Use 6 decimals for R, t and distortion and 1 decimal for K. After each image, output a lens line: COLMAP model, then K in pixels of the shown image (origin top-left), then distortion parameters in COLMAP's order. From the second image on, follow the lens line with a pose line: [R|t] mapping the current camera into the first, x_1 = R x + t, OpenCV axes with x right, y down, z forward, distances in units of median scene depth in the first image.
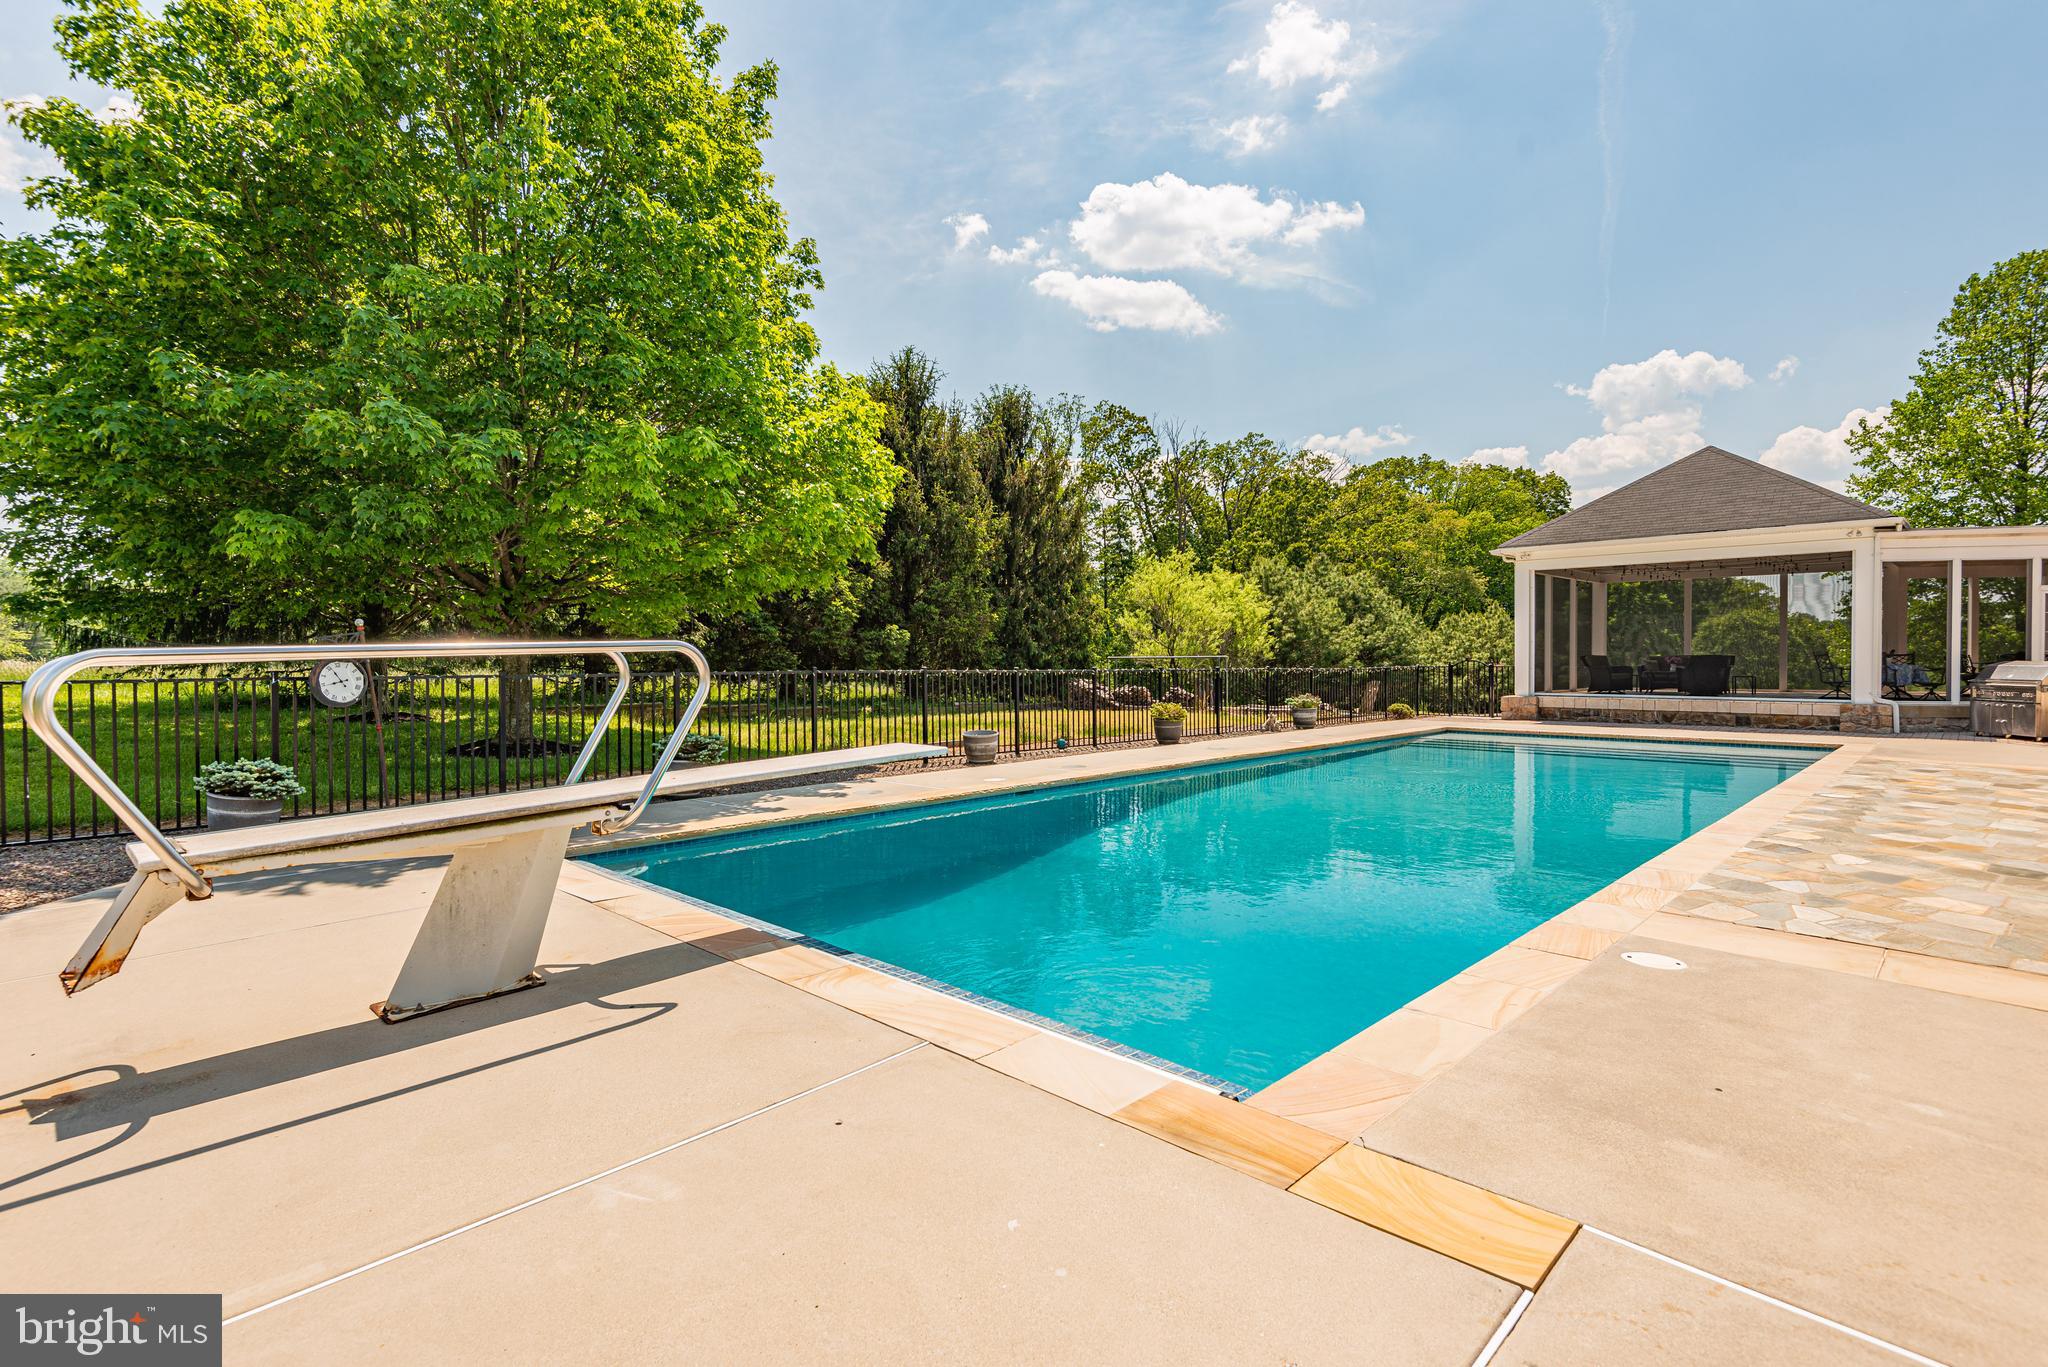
lens RADIAL K [[1047.1, 0, 1024.0], [0, 1047.1, 683.5], [0, 0, 1]] dist [0.000508, -0.000342]
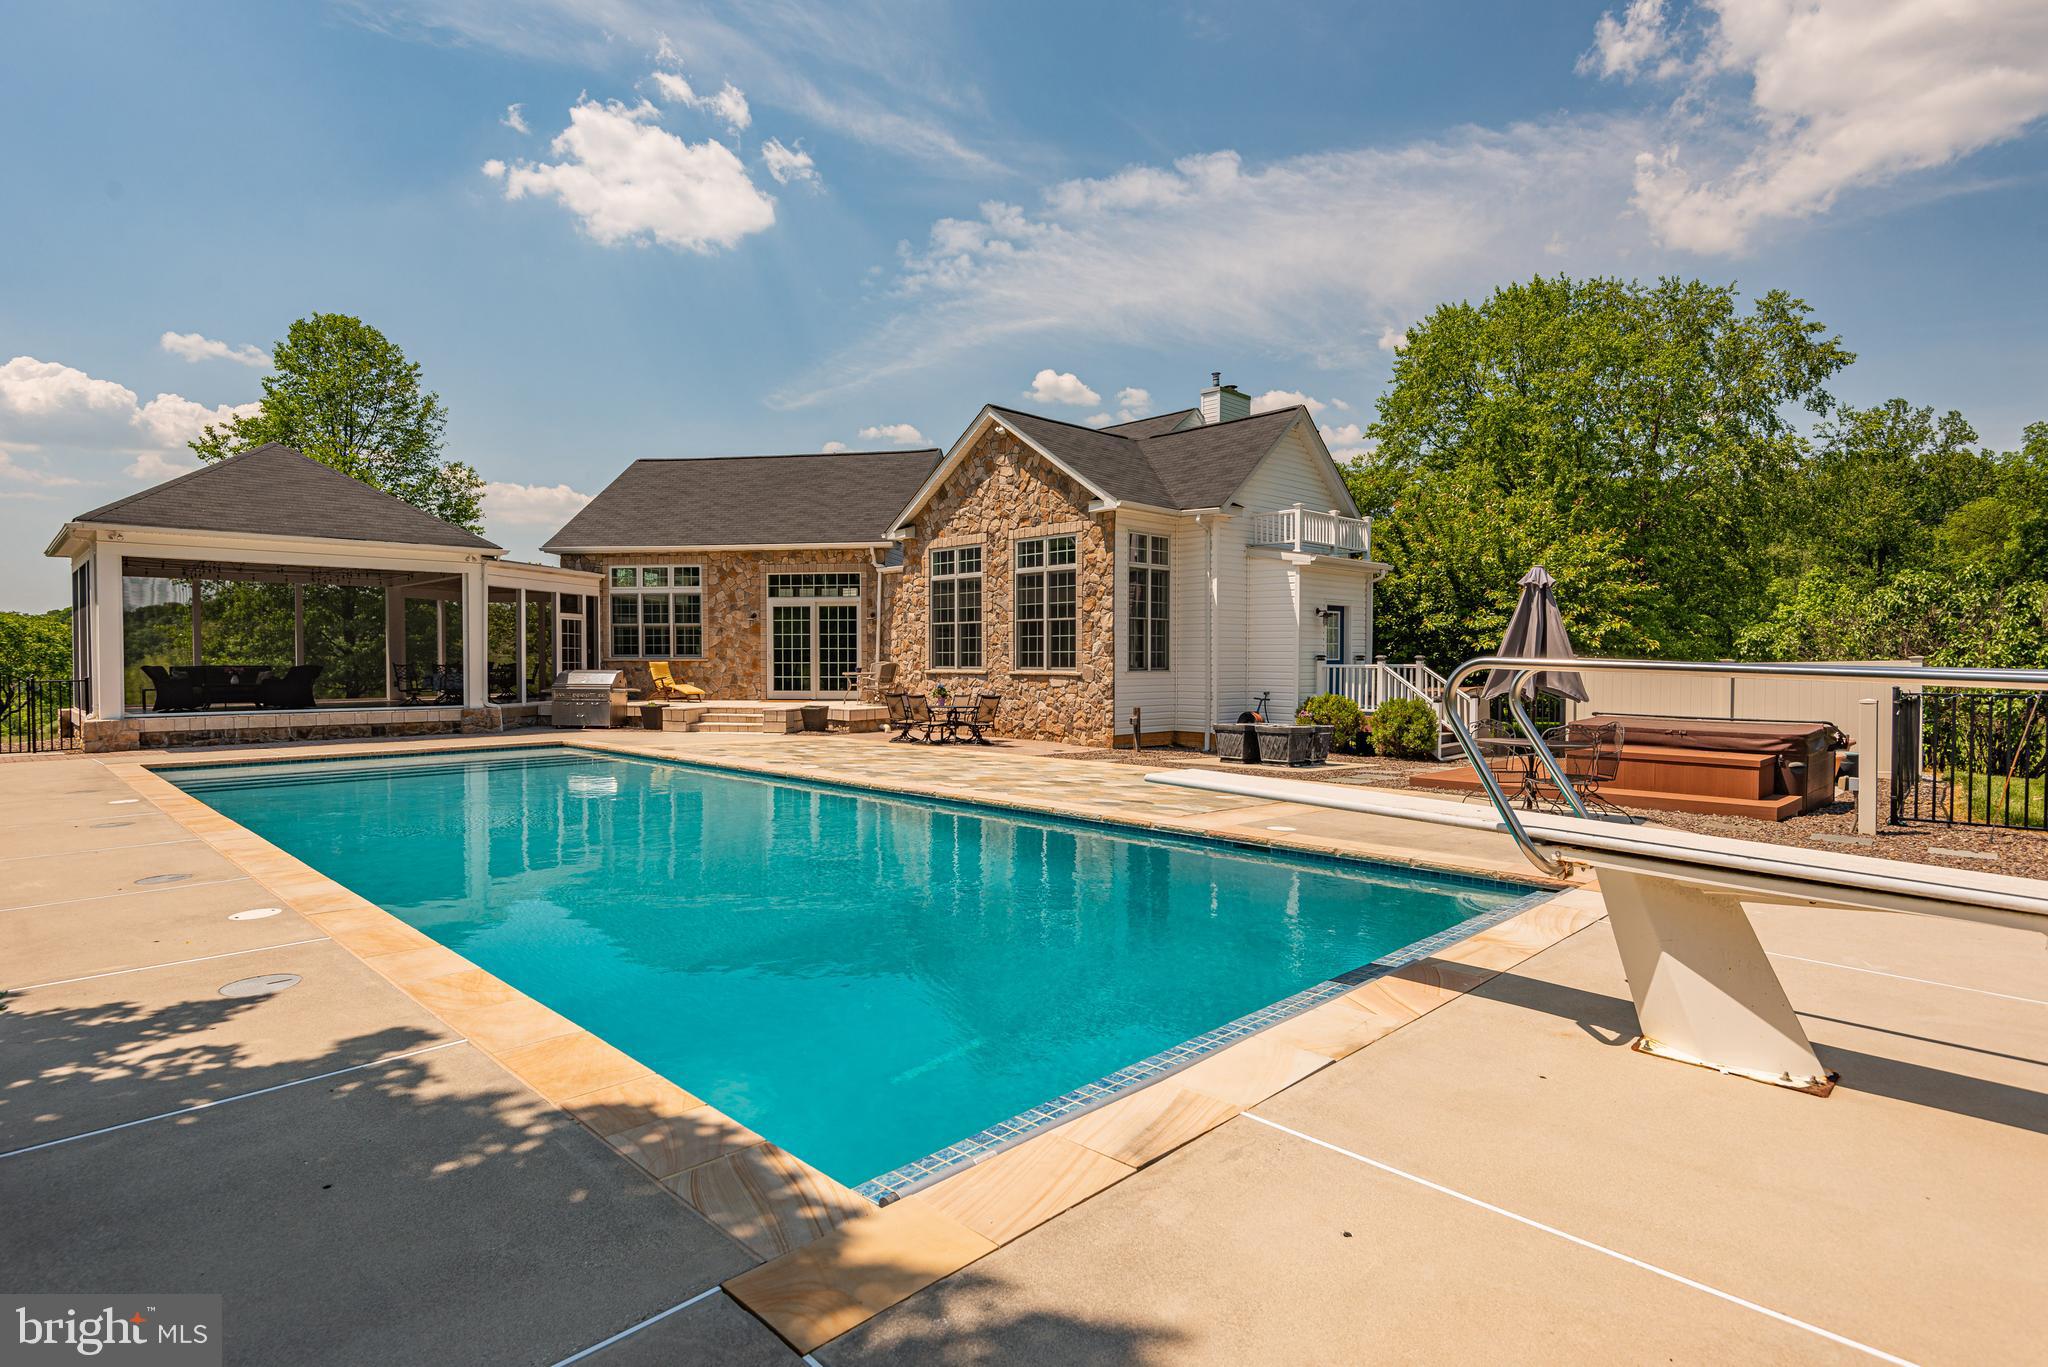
lens RADIAL K [[1071.4, 0, 1024.0], [0, 1071.4, 683.5], [0, 0, 1]] dist [-0.002992, -0.001114]
pose [[0.018590, -0.018375, 0.999658, -0.343226], [0.028941, 0.999422, 0.017832, -0.010977], [-0.999408, 0.028599, 0.019111, 0.376612]]
